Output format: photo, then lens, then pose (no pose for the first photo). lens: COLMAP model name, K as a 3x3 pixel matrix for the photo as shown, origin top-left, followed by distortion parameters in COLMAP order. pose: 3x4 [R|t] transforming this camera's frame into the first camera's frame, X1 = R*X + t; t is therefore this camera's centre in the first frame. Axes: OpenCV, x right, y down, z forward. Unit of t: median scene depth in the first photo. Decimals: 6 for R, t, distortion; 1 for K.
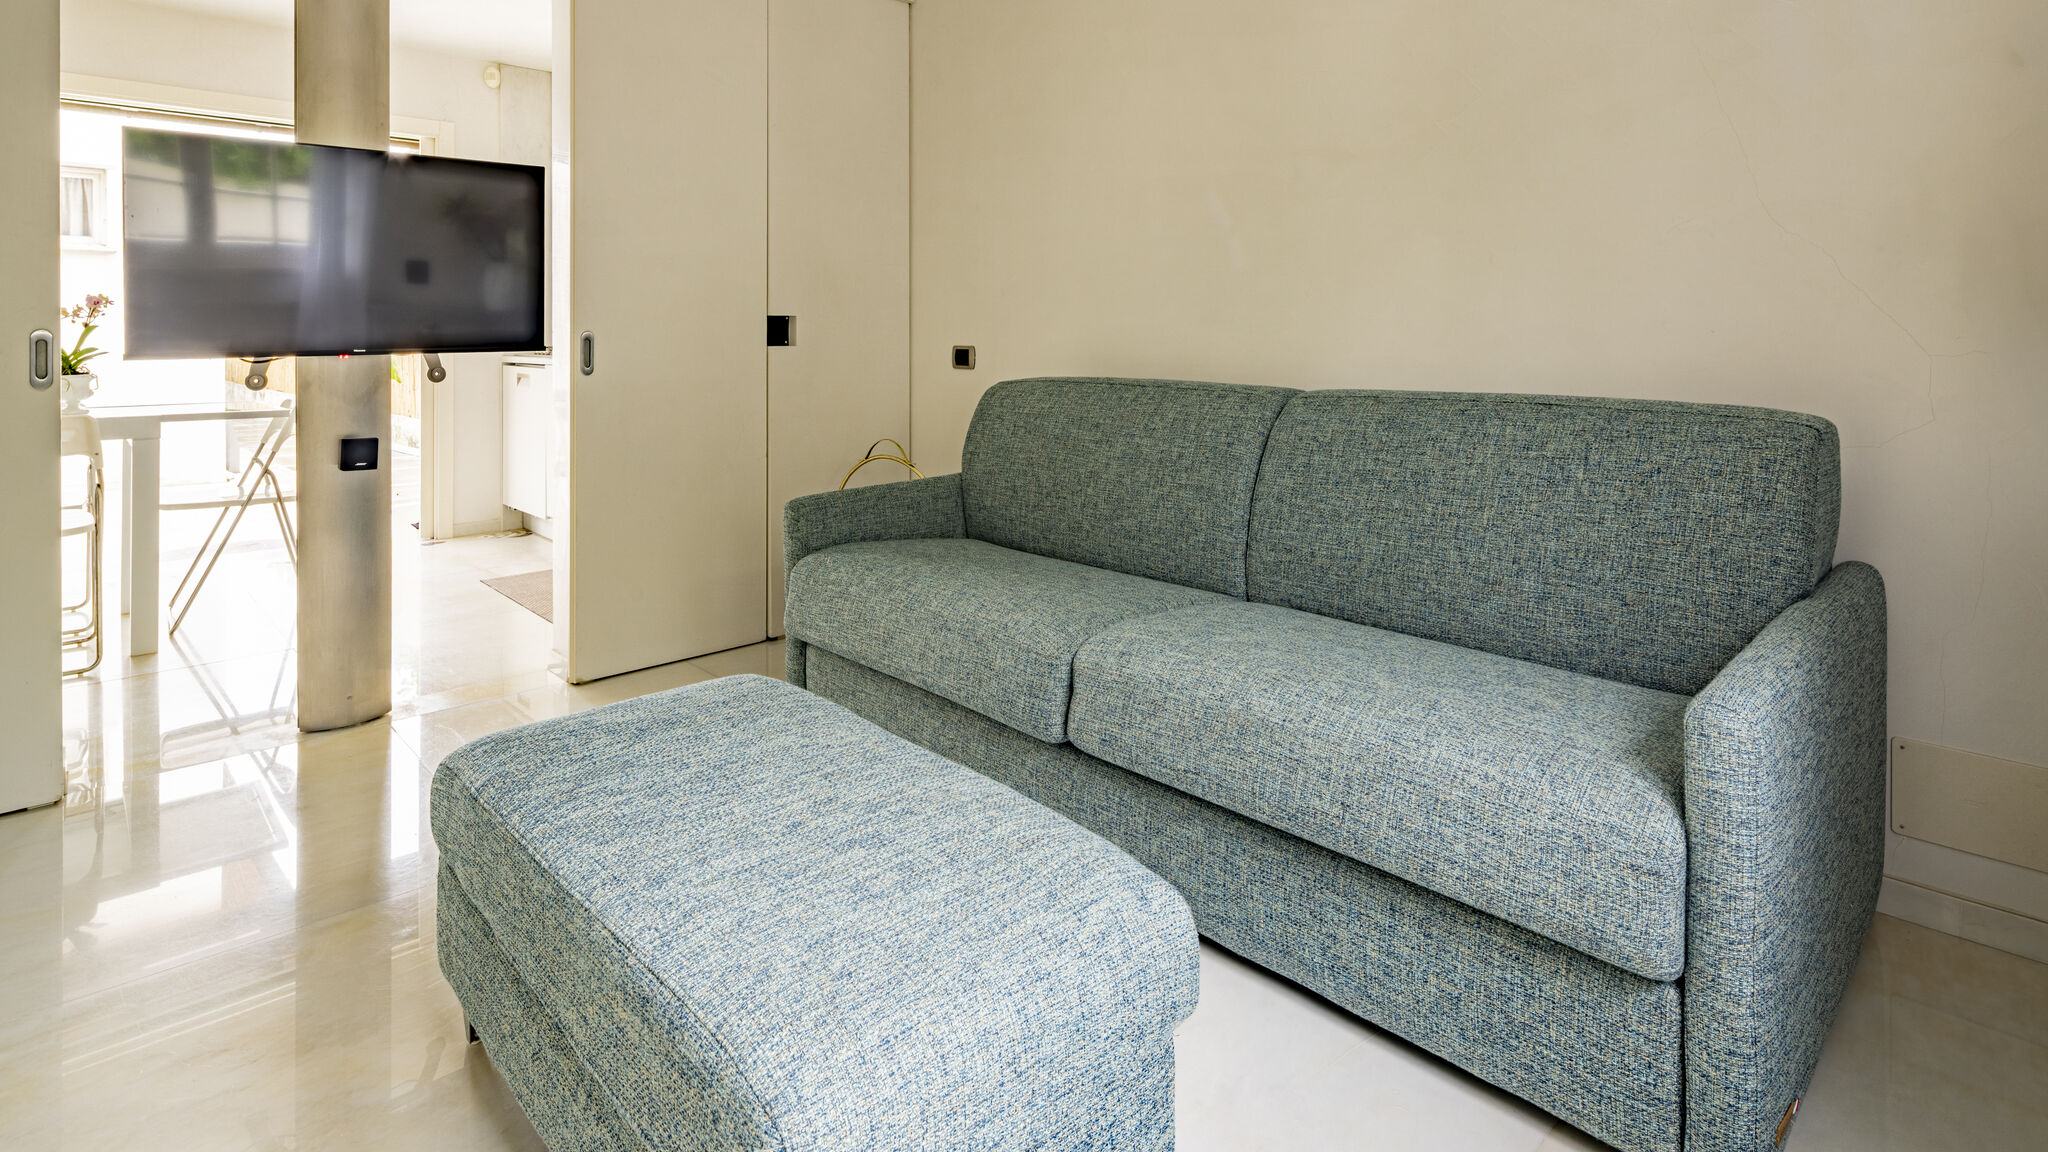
lens RADIAL K [[1017.8, 0, 1016.1], [0, 1017.8, 582.5], [0, 0, 1]] dist [0.002416, -0.000527]
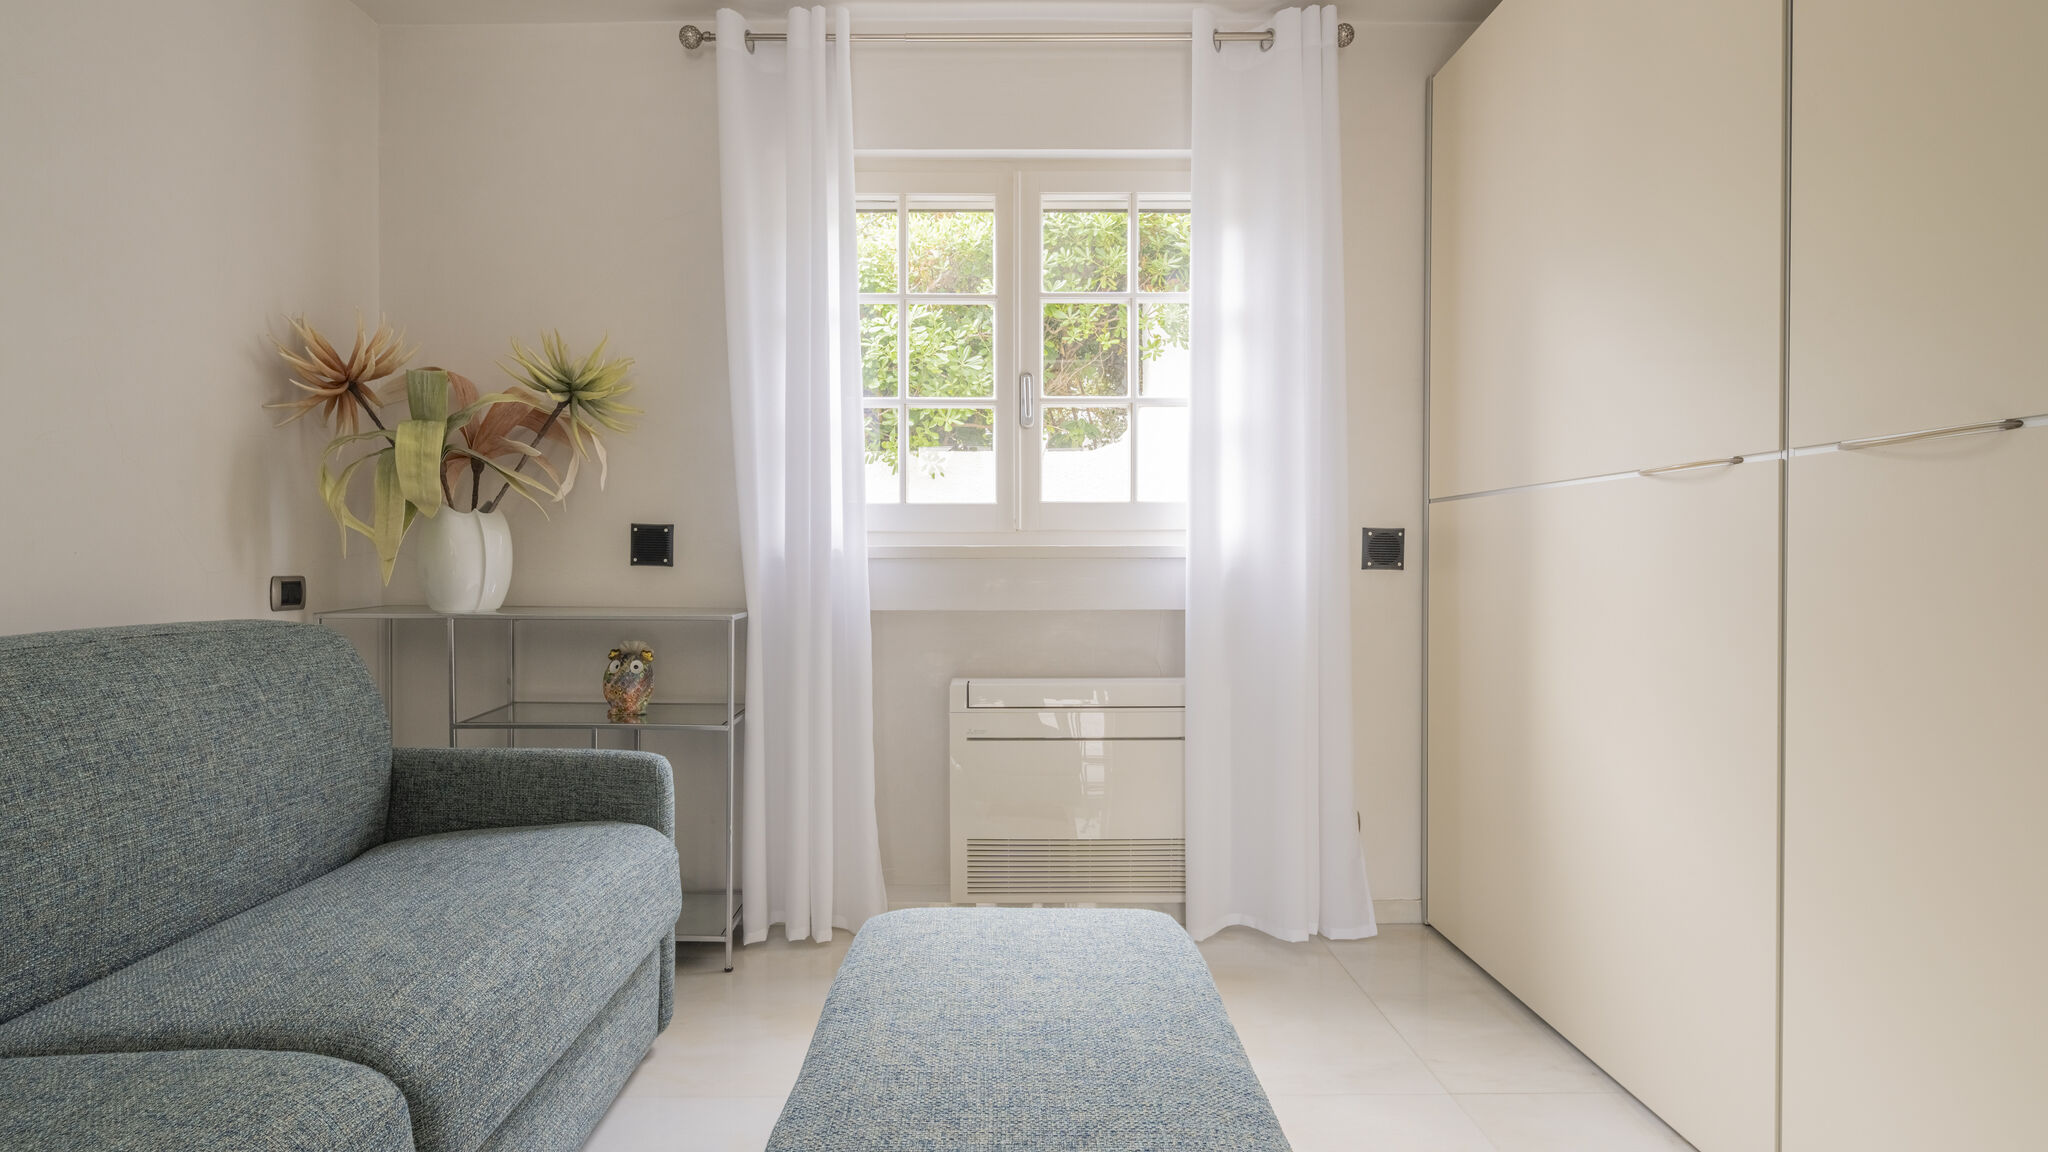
lens RADIAL K [[1017.8, 0, 1016.1], [0, 1017.8, 582.5], [0, 0, 1]] dist [0.002416, -0.000527]
pose [[-0.728281, -0.016275, 0.685085, -0.646732], [0.169649, 0.964317, 0.203254, -0.283673], [-0.663947, 0.264250, -0.699533, 1.144458]]
